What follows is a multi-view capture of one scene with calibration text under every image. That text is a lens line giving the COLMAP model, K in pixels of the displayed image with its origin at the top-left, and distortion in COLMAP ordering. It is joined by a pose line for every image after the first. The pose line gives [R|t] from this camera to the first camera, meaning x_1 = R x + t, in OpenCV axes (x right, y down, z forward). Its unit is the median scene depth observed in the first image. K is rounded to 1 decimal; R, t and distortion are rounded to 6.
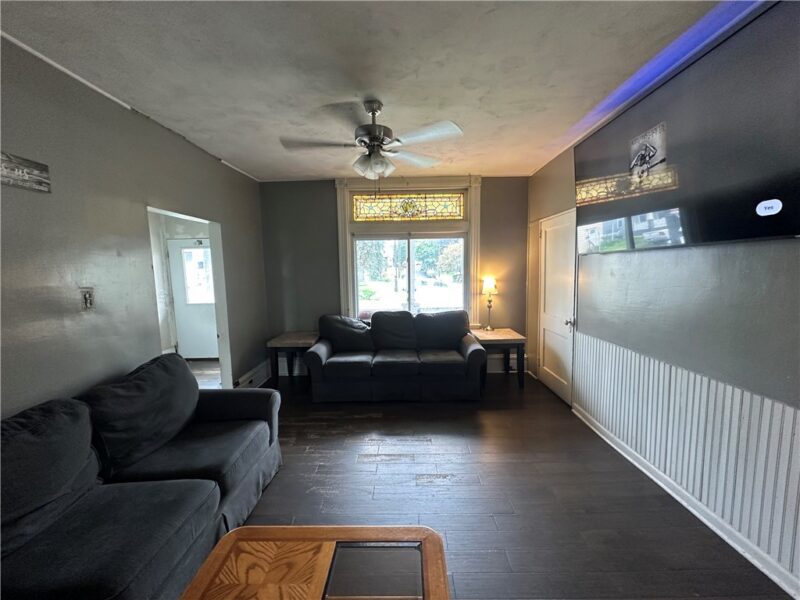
lens RADIAL K [[316.8, 0, 404.9], [0, 316.8, 302.2], [0, 0, 1]] dist [-0.001846, -0.000589]
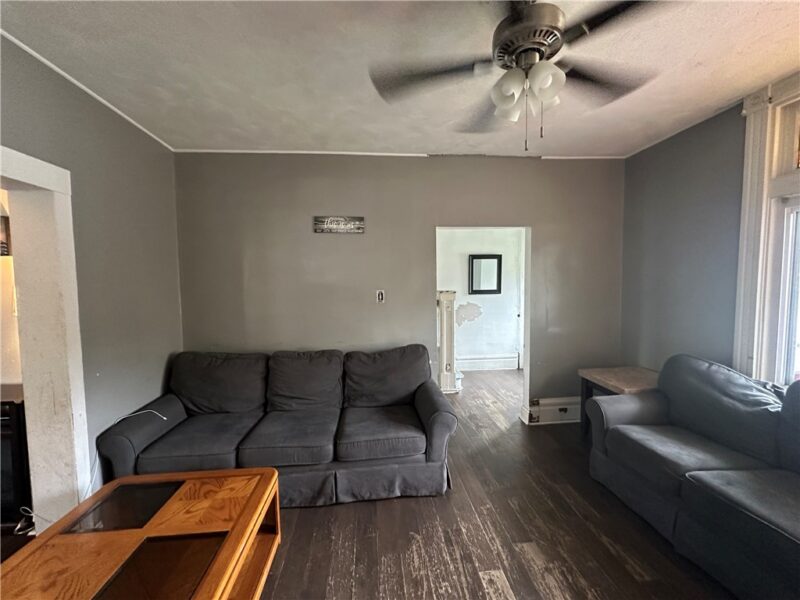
lens RADIAL K [[316.8, 0, 398.4], [0, 316.8, 302.0], [0, 0, 1]] dist [-0.001846, -0.000589]
pose [[0.096636, 0.083298, -0.991828, 0.589004], [-0.095113, 0.992704, 0.074105, -0.109660], [0.990765, 0.087175, 0.103854, 0.964626]]
